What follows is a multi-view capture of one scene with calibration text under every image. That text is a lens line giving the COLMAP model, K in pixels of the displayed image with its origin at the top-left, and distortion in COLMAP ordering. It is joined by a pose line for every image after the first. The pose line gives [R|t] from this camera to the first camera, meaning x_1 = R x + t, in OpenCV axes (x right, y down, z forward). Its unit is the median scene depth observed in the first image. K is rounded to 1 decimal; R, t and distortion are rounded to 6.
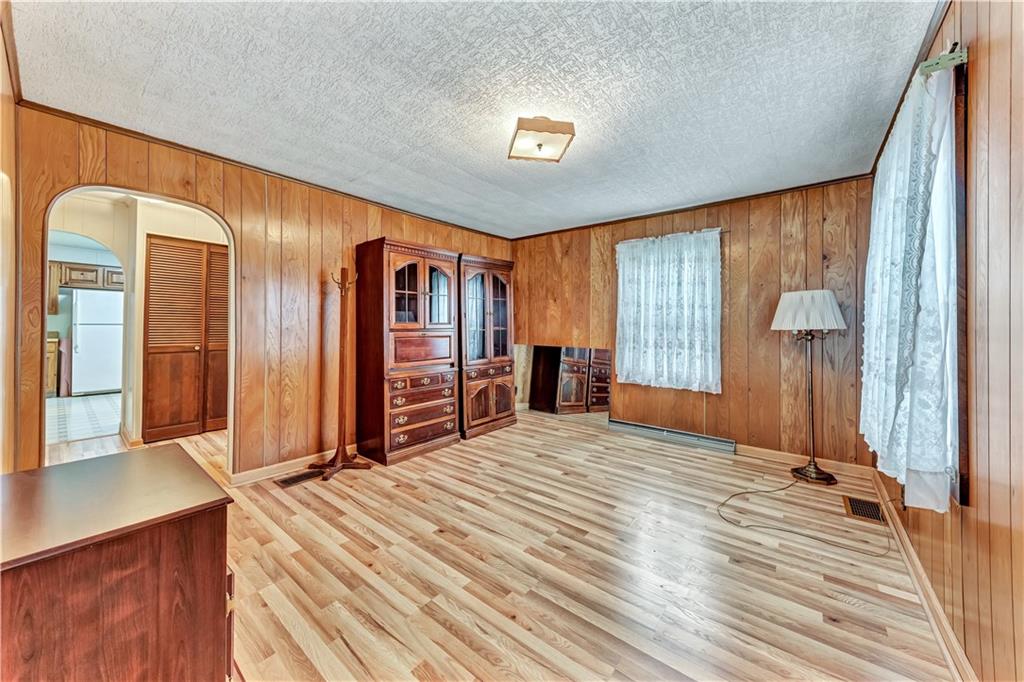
lens RADIAL K [[362.2, 0, 512.7], [0, 362.2, 322.7], [0, 0, 1]] dist [0.009046, -0.000215]
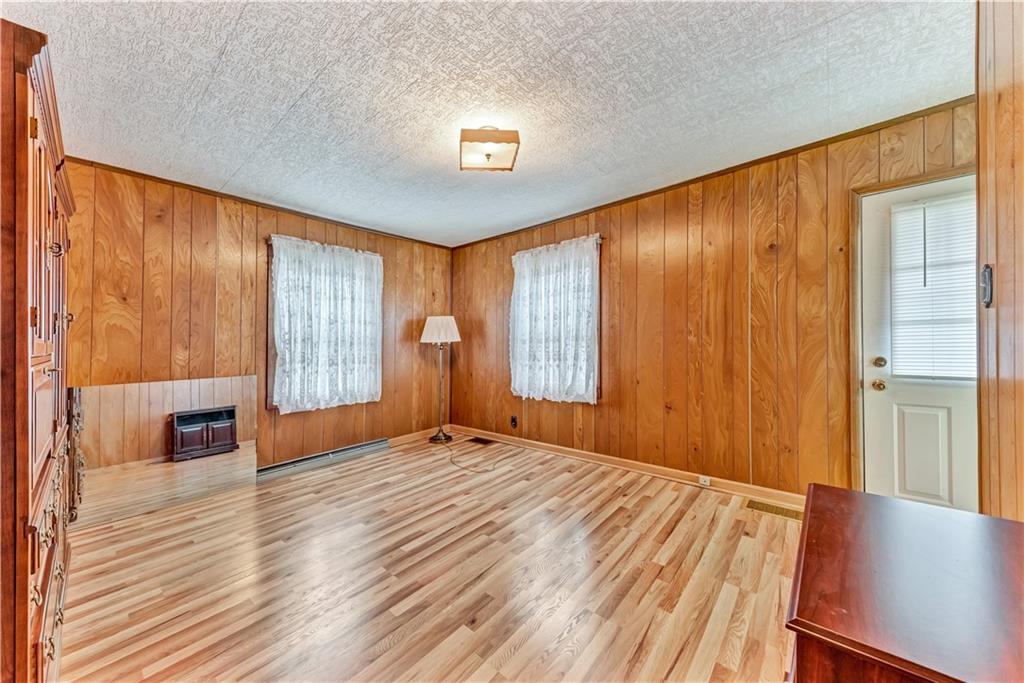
lens RADIAL K [[361.4, 0, 515.7], [0, 361.4, 345.5], [0, 0, 1]] dist [0.008255, -0.000228]
pose [[0.030467, -0.018524, 0.999364, -0.654691], [0.013435, 0.999746, 0.018121, 0.010262], [-0.999445, 0.012874, 0.030709, 0.641522]]
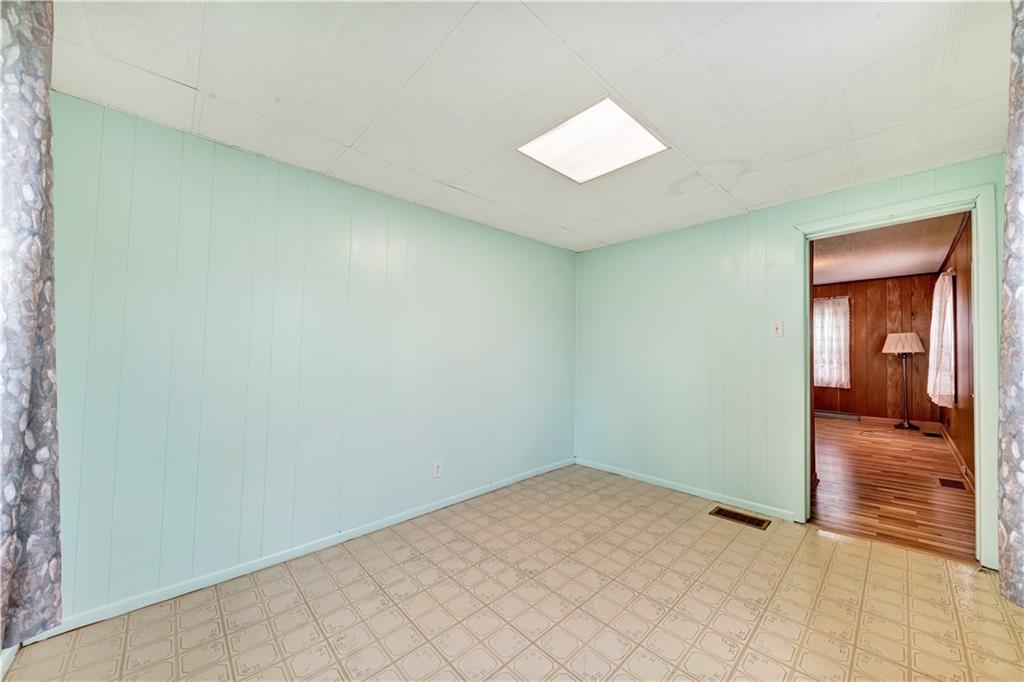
lens RADIAL K [[364.8, 0, 514.1], [0, 364.8, 347.6], [0, 0, 1]] dist [-0.008056, -0.000093]
pose [[0.991276, -0.010935, -0.131345, -0.983711], [0.011198, 0.999936, 0.001265, -0.032905], [0.131323, -0.002725, 0.991336, -1.170941]]
